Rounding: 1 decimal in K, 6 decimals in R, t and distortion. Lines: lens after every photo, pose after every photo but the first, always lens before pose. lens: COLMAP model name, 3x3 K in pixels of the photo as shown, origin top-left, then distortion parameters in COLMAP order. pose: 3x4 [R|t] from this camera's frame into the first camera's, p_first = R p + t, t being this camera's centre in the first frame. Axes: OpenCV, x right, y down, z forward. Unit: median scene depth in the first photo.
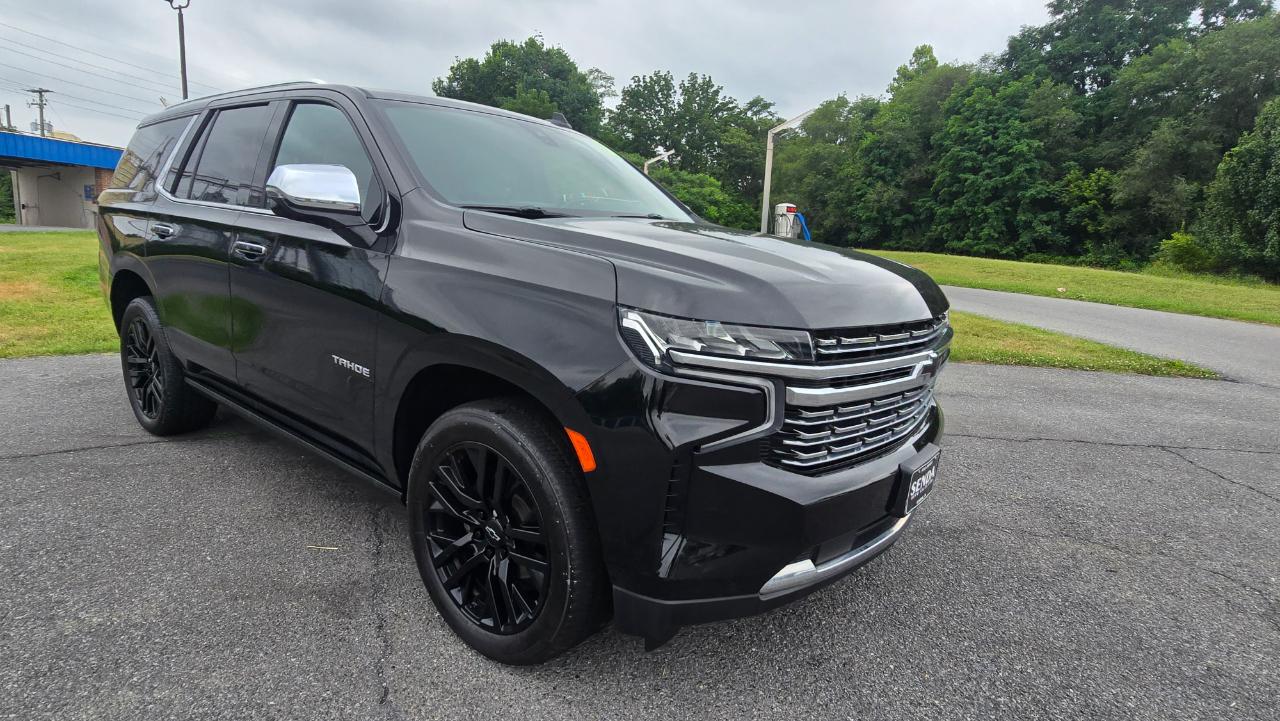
lens RADIAL K [[677.0, 0, 631.3], [0, 677.0, 376.9], [0, 0, 1]] dist [0.001488, -0.002438]
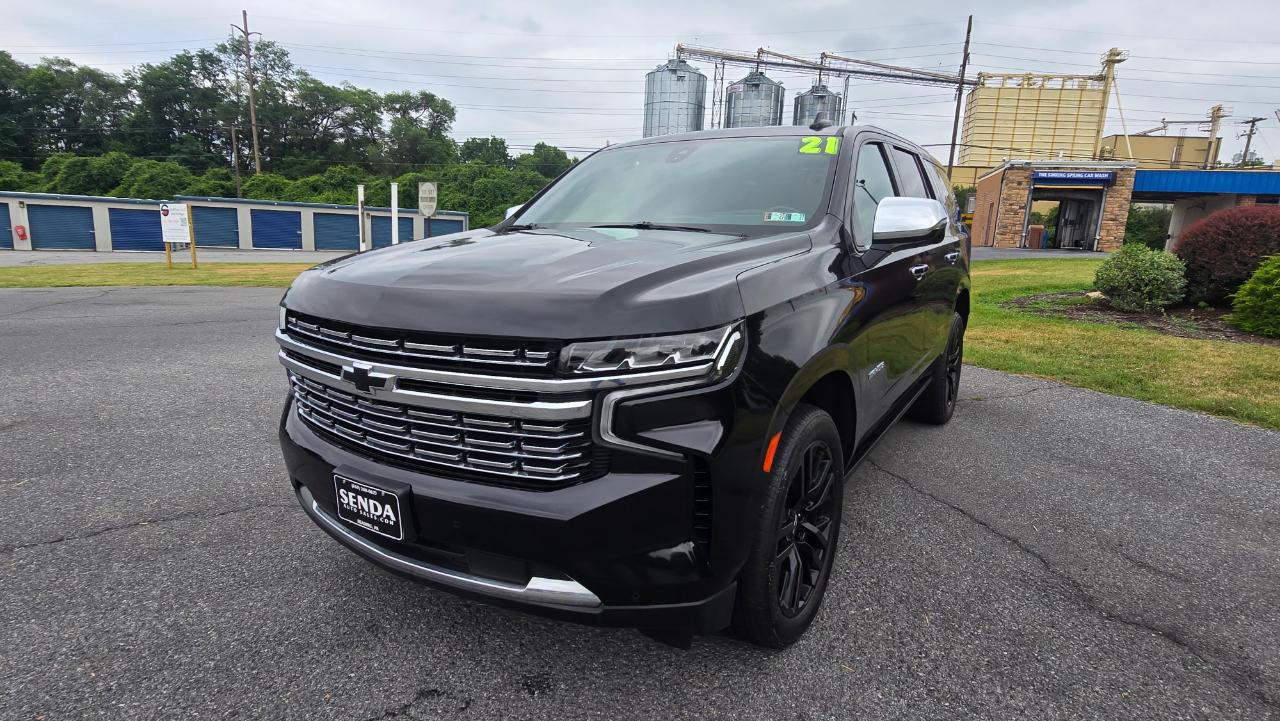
lens RADIAL K [[677.0, 0, 636.2], [0, 677.0, 367.3], [0, 0, 1]] dist [0.001488, -0.002438]
pose [[0.108359, 0.155550, -0.981867, 0.046151], [-0.211558, 0.968666, 0.130111, -0.007589], [0.971340, 0.193623, 0.137872, 0.041257]]
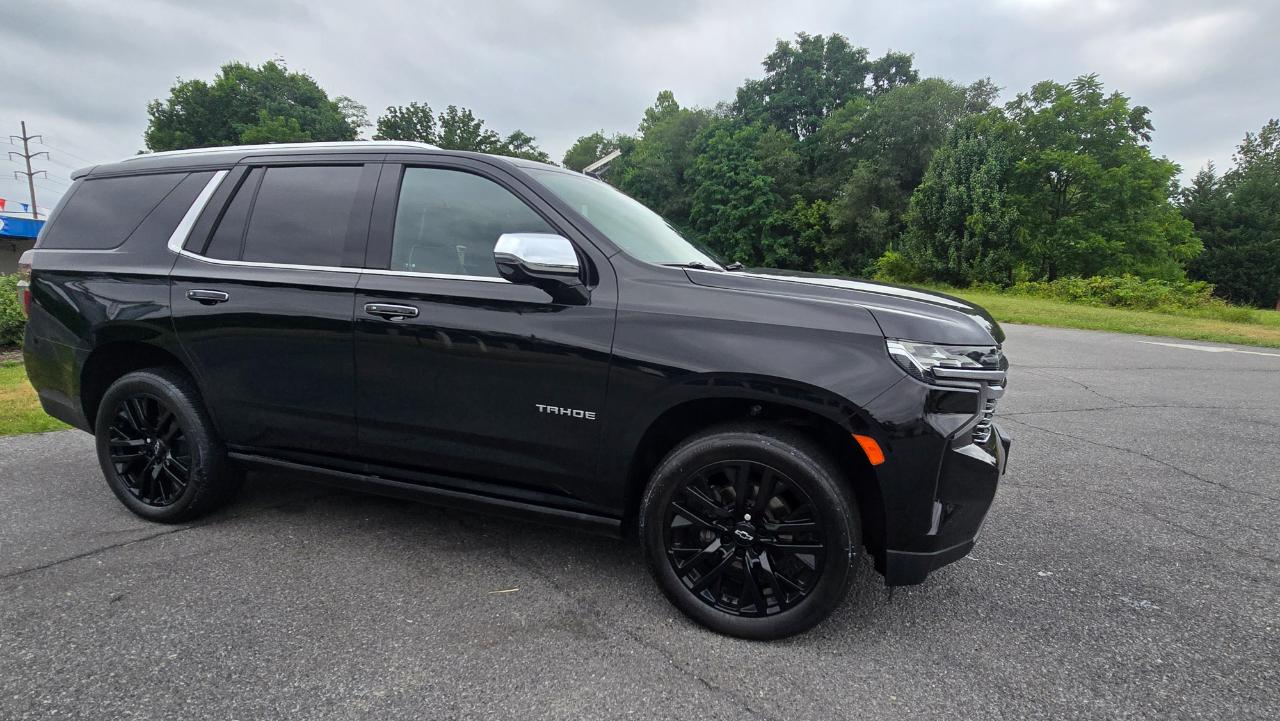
lens RADIAL K [[677.0, 0, 638.8], [0, 677.0, 367.9], [0, 0, 1]] dist [0.001488, -0.002438]
pose [[0.938480, -0.086526, 0.334318, -0.023973], [0.104577, 0.993853, -0.036339, -0.001262], [-0.329119, 0.069066, 0.941759, -0.002903]]
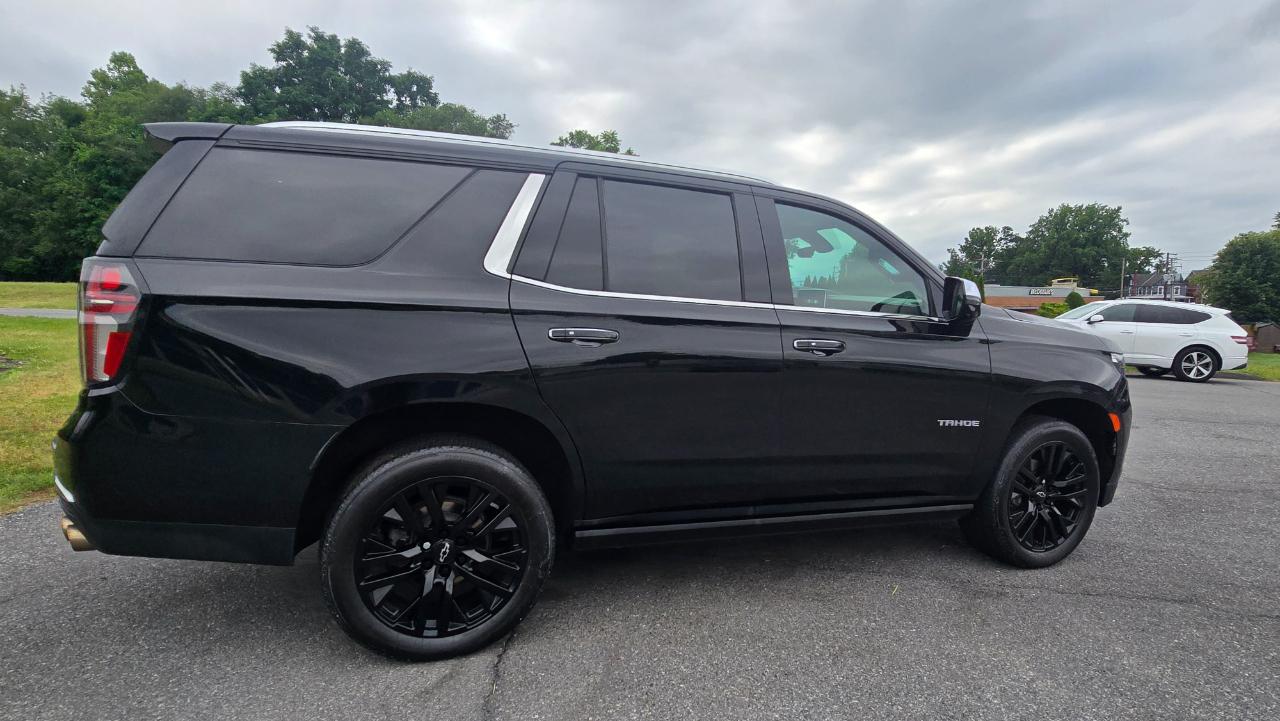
lens RADIAL K [[677.0, 0, 642.4], [0, 677.0, 373.5], [0, 0, 1]] dist [0.001488, -0.002438]
pose [[0.486283, -0.134508, 0.863387, -0.067620], [0.172720, 0.983382, 0.055922, -0.010781], [-0.856561, 0.121930, 0.501434, 0.030683]]
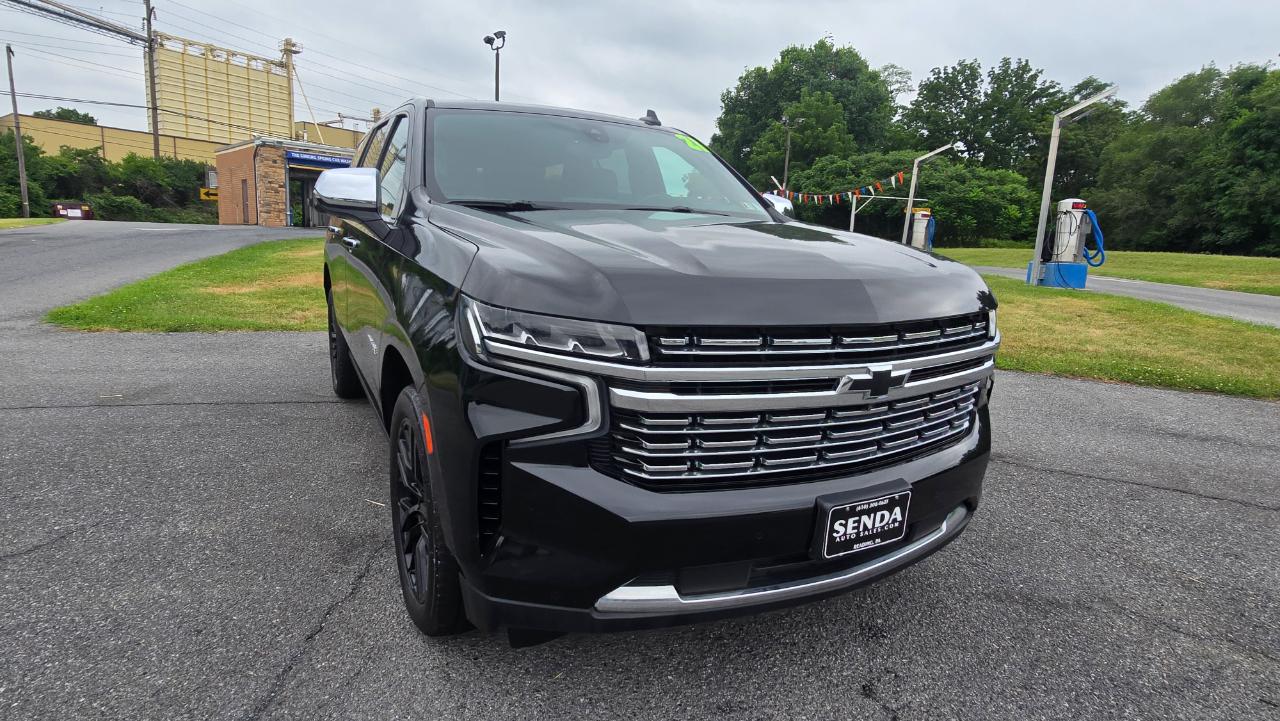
lens RADIAL K [[677.0, 0, 641.4], [0, 677.0, 365.9], [0, 0, 1]] dist [0.001488, -0.002438]
pose [[0.923455, 0.066452, -0.377910, 0.016430], [-0.074713, 0.997179, -0.007224, -0.000281], [0.376364, 0.034906, 0.925814, 0.004547]]
